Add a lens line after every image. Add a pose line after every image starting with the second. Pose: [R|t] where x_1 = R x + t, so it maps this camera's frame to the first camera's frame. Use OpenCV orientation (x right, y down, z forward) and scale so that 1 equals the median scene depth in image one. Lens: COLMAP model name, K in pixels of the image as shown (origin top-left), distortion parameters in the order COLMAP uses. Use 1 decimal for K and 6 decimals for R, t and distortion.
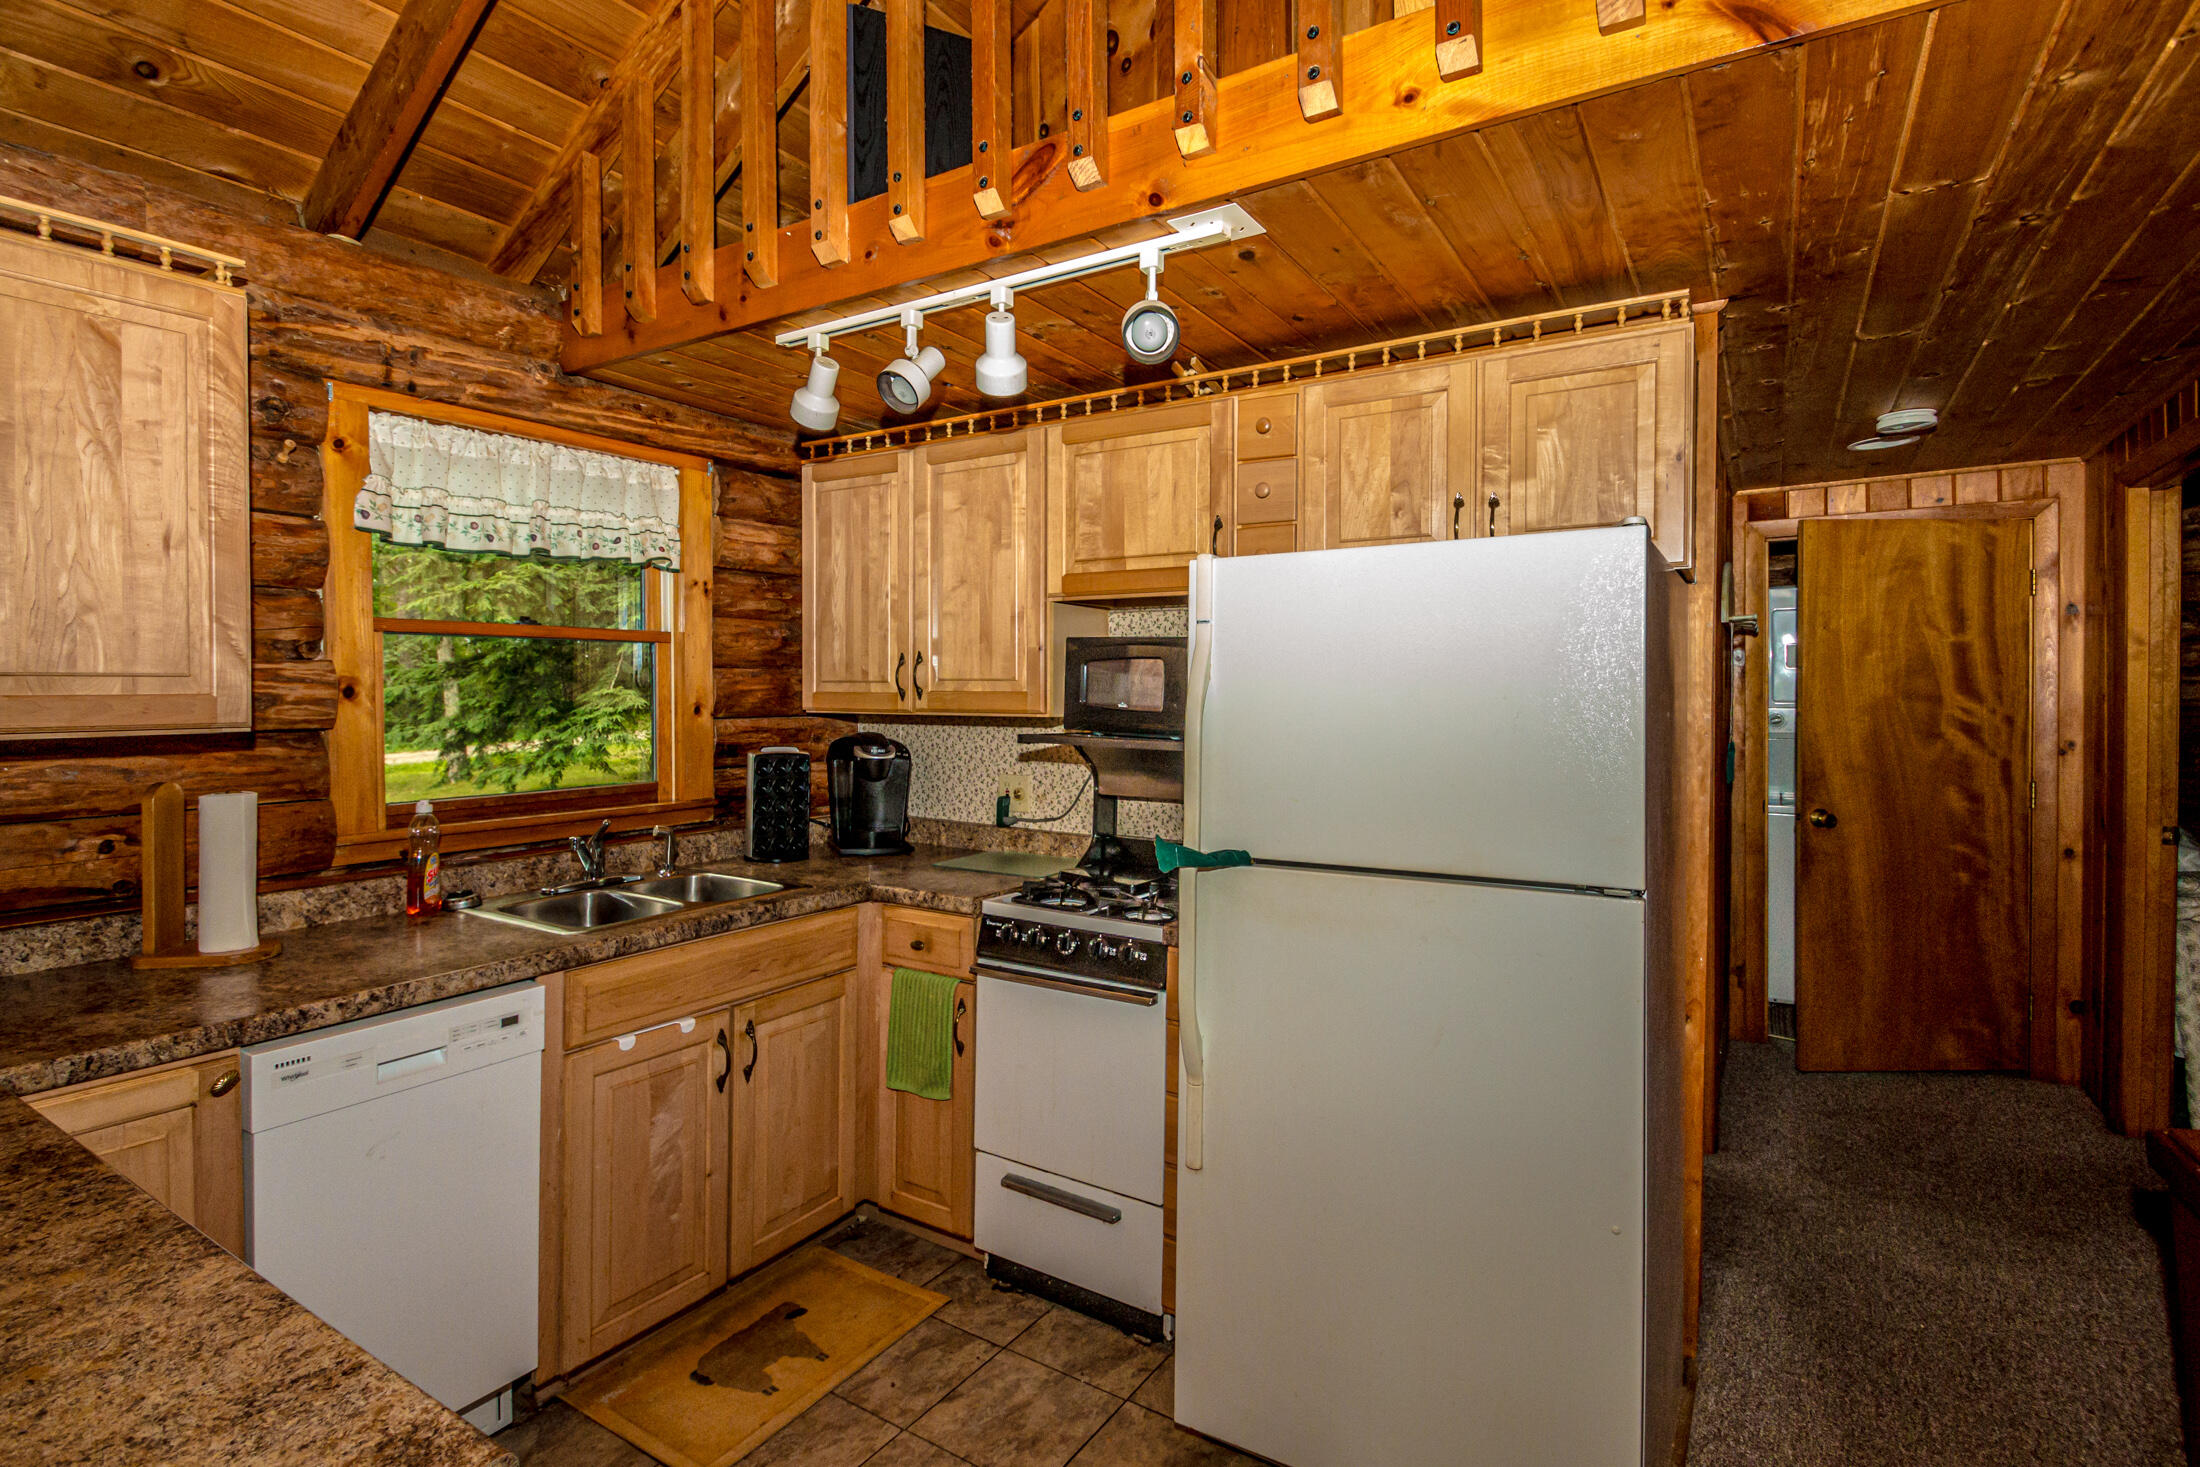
lens RADIAL K [[1047.3, 0, 1104.4], [0, 1047.3, 698.0], [0, 0, 1]] dist [0.001329, 0.000118]
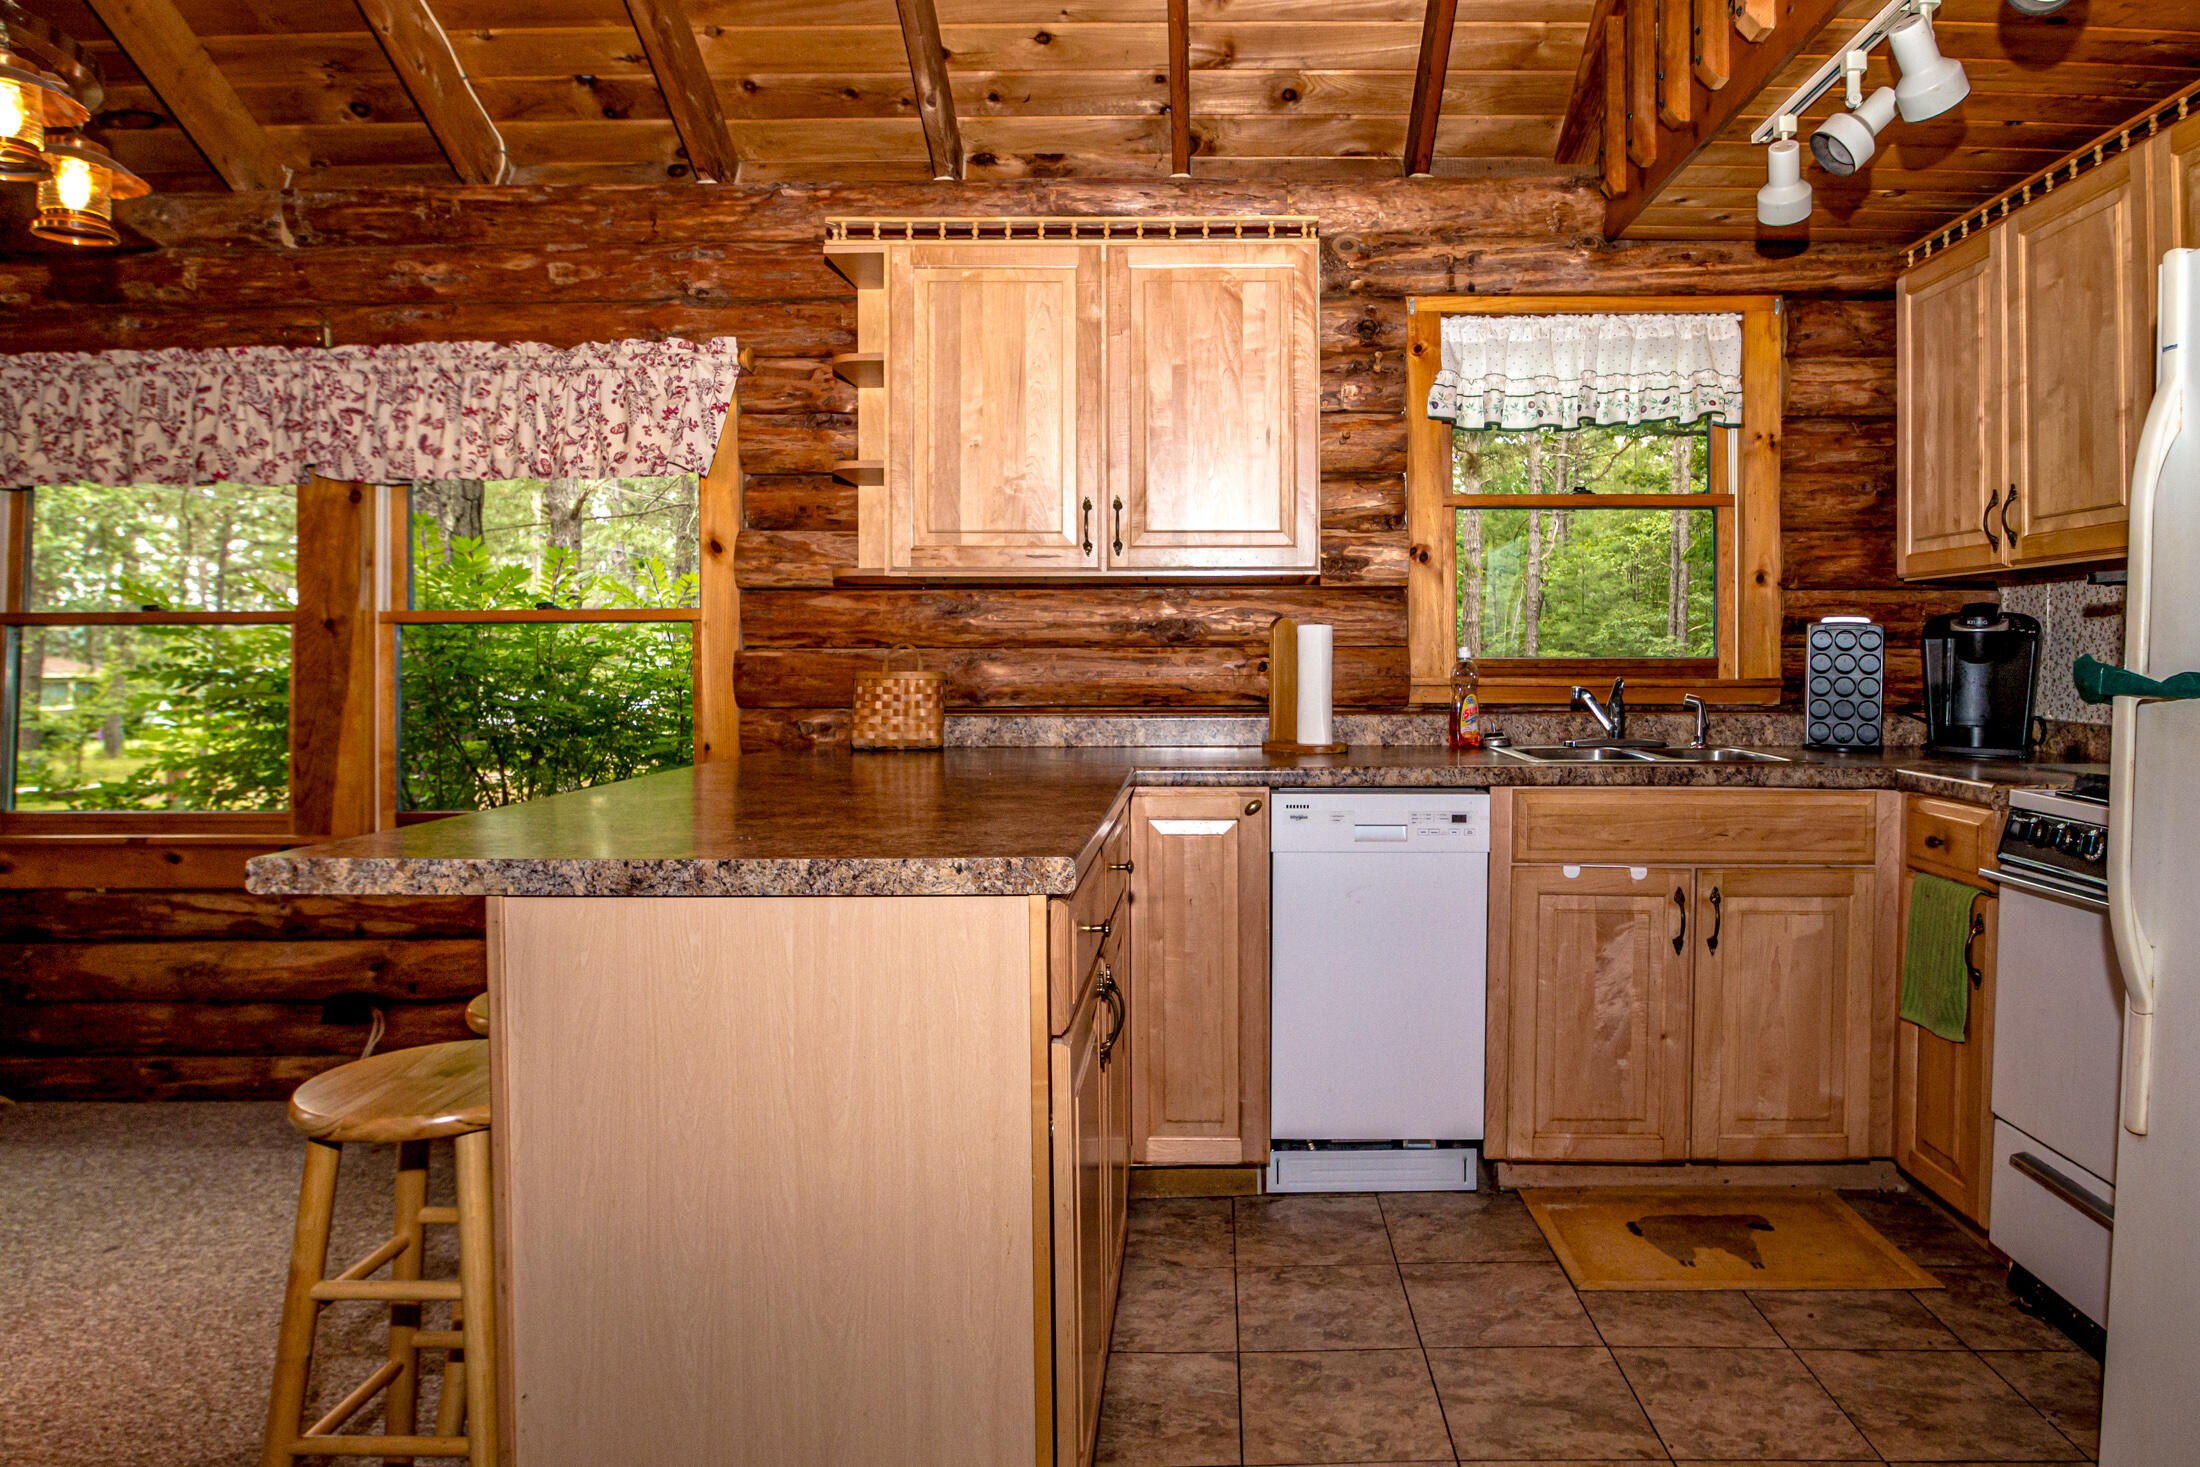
lens RADIAL K [[1298.5, 0, 1210.2], [0, 1298.5, 669.6], [0, 0, 1]] dist [-0.020610, -0.000538]
pose [[0.530256, 0.008309, -0.847797, 0.357990], [-0.010209, 0.999942, 0.003414, 0.107792], [0.847776, 0.006845, 0.530310, 0.018216]]
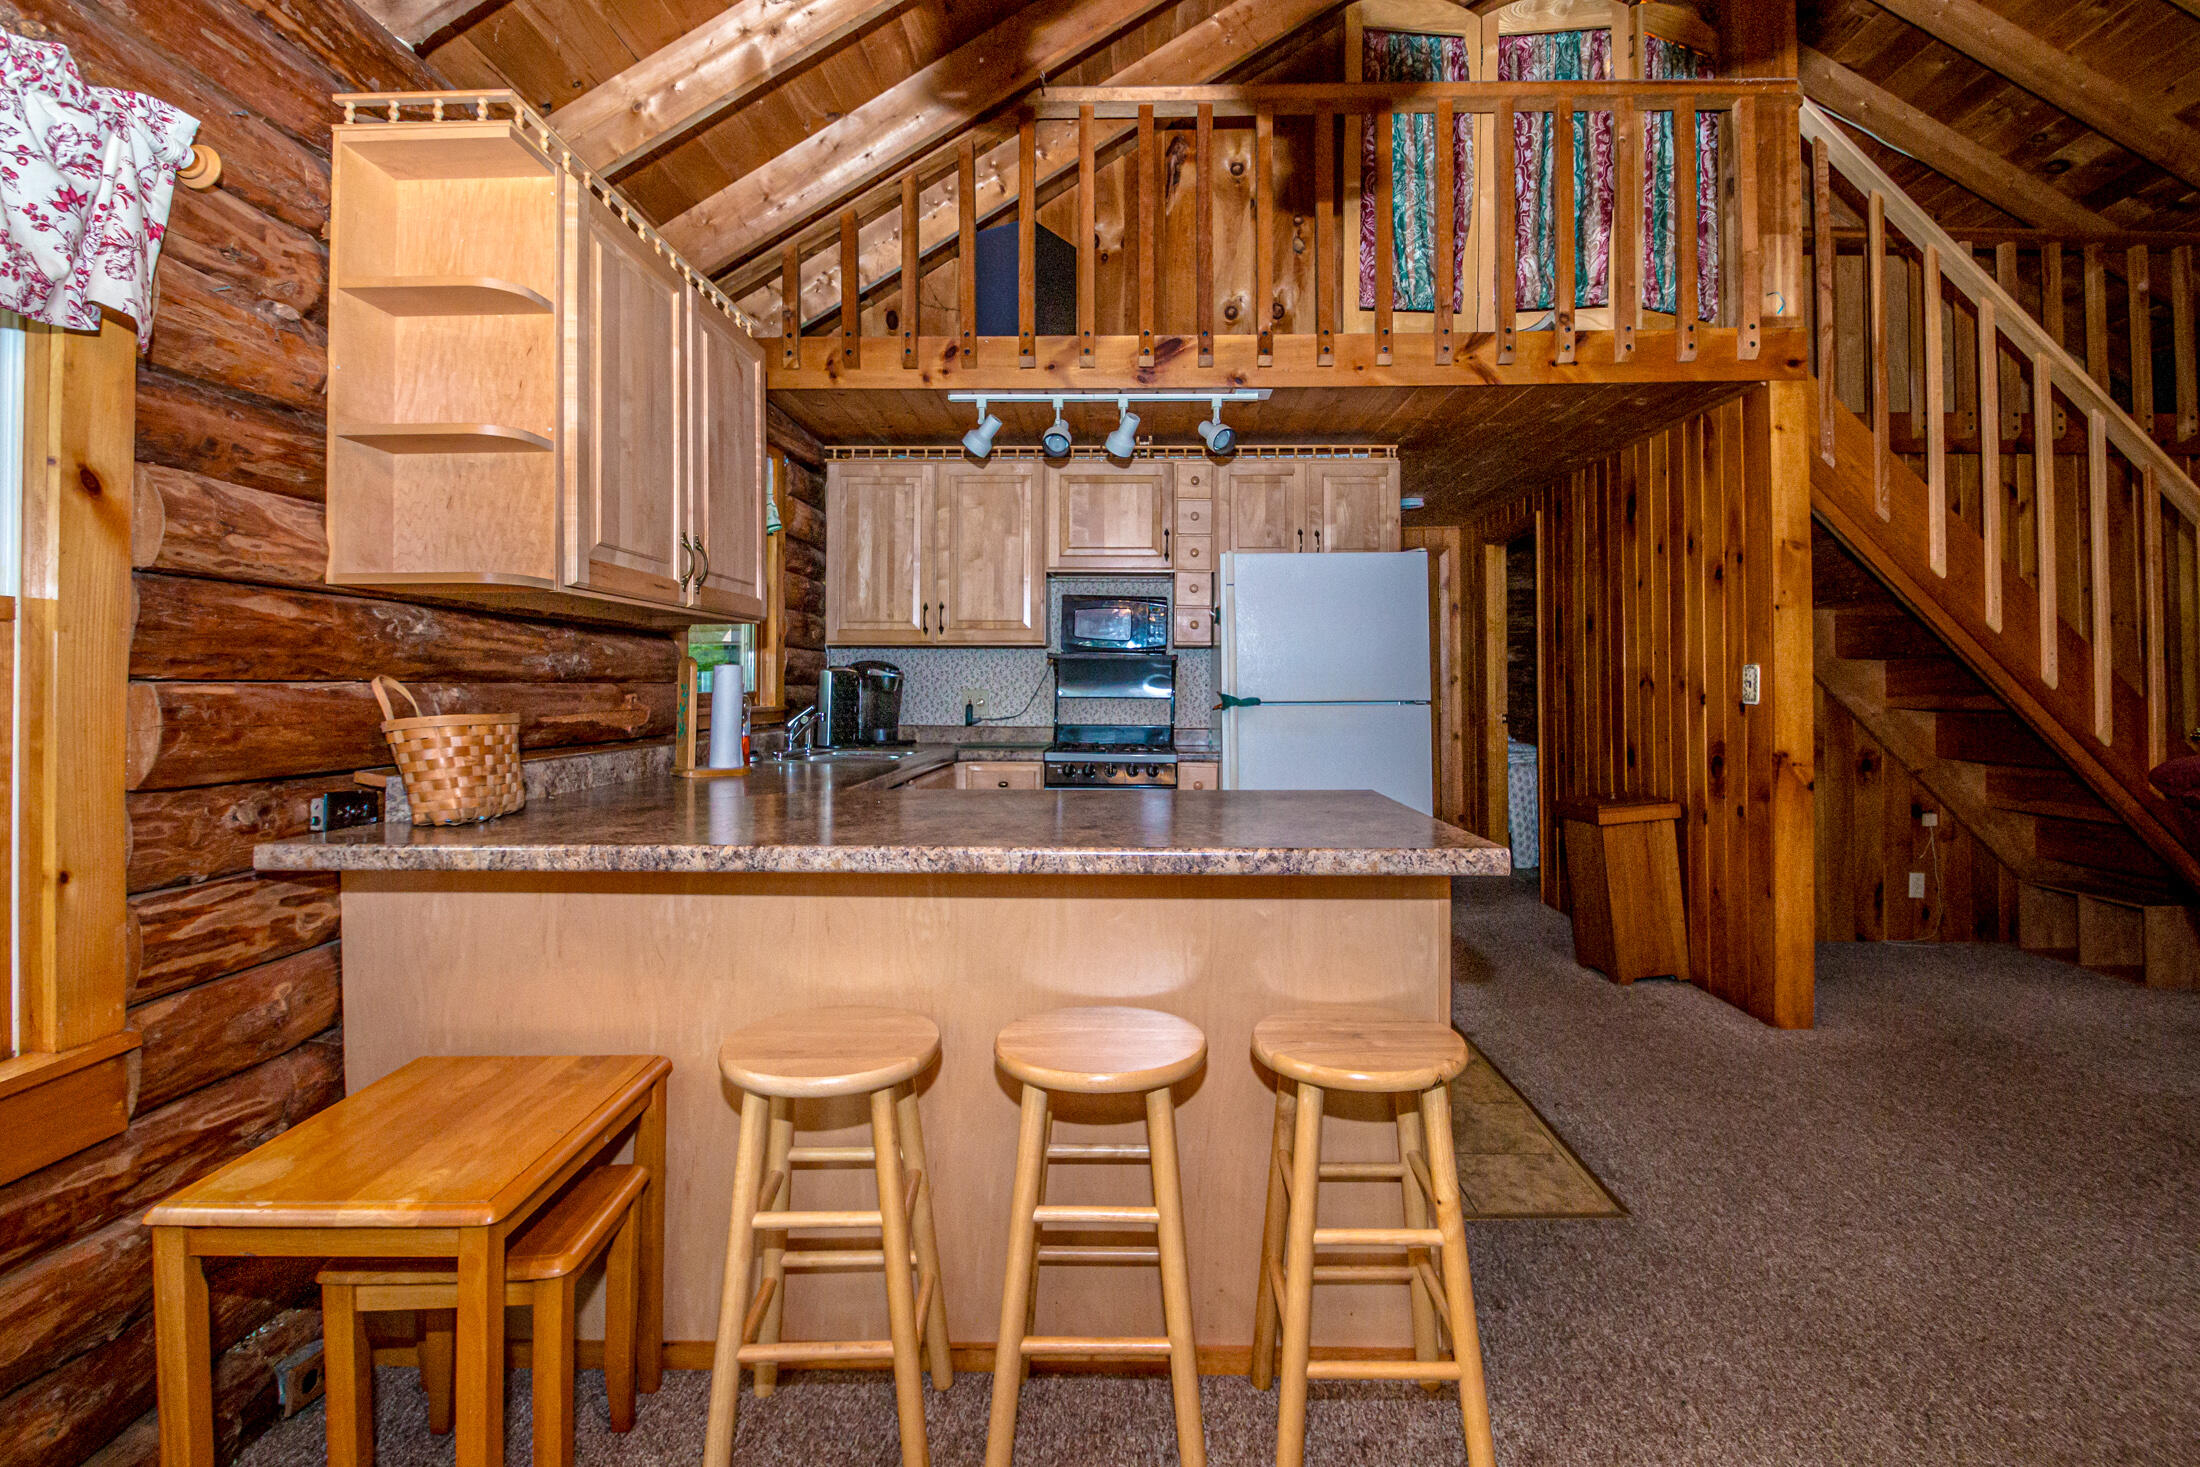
lens RADIAL K [[1071.6, 0, 1098.7], [0, 1071.6, 666.1], [0, 0, 1]] dist [-0.024827, -0.000757]
pose [[0.857740, 0.011196, 0.513962, -0.885178], [0.005467, 0.999508, -0.030896, 0.109236], [-0.514054, 0.029311, 0.857257, -0.461081]]
